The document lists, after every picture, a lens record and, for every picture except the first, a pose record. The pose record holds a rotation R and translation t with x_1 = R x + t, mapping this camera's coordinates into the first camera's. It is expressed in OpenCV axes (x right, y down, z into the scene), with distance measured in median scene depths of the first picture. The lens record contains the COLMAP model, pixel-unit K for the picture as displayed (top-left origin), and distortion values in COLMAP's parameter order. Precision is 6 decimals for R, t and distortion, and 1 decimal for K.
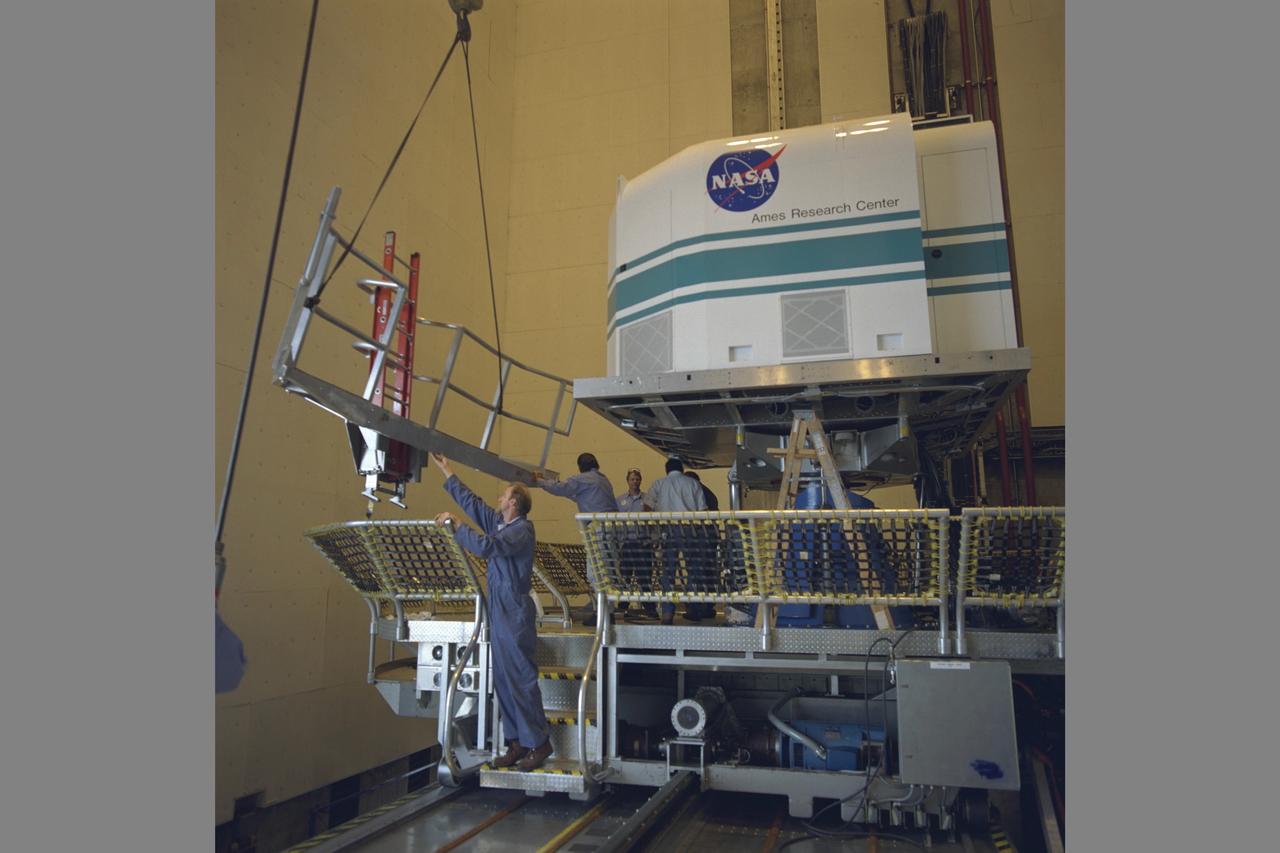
lens RADIAL K [[802.1, 0, 640.0], [0, 802.1, 426.5], [0, 0, 1]] dist [-0.006271, 0.001784]
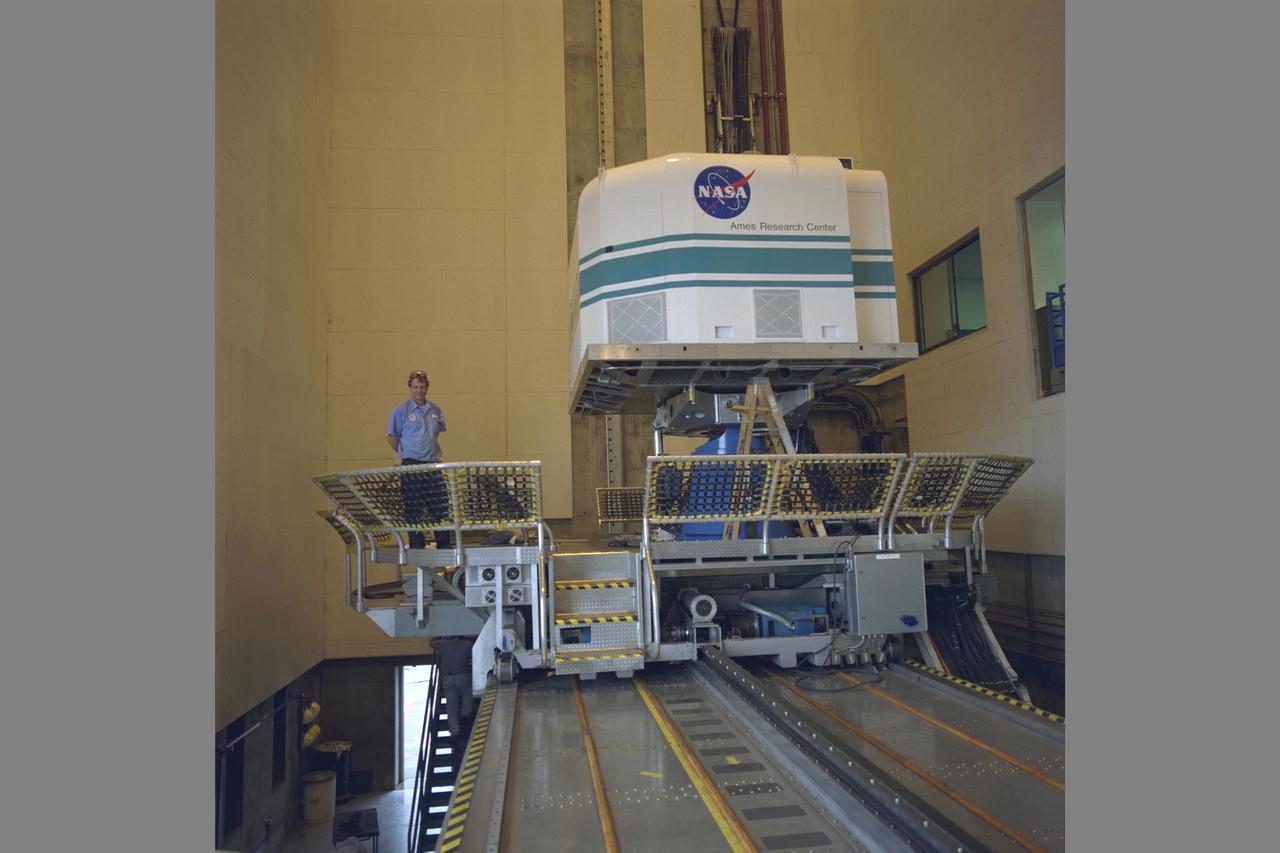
lens RADIAL K [[802.1, 0, 640.0], [0, 802.1, 426.5], [0, 0, 1]] dist [-0.006271, 0.001784]
pose [[0.919001, 0.012057, 0.394072, -0.506990], [-0.043168, 0.996600, 0.070177, -0.024752], [-0.391886, -0.081504, 0.916396, -0.142793]]
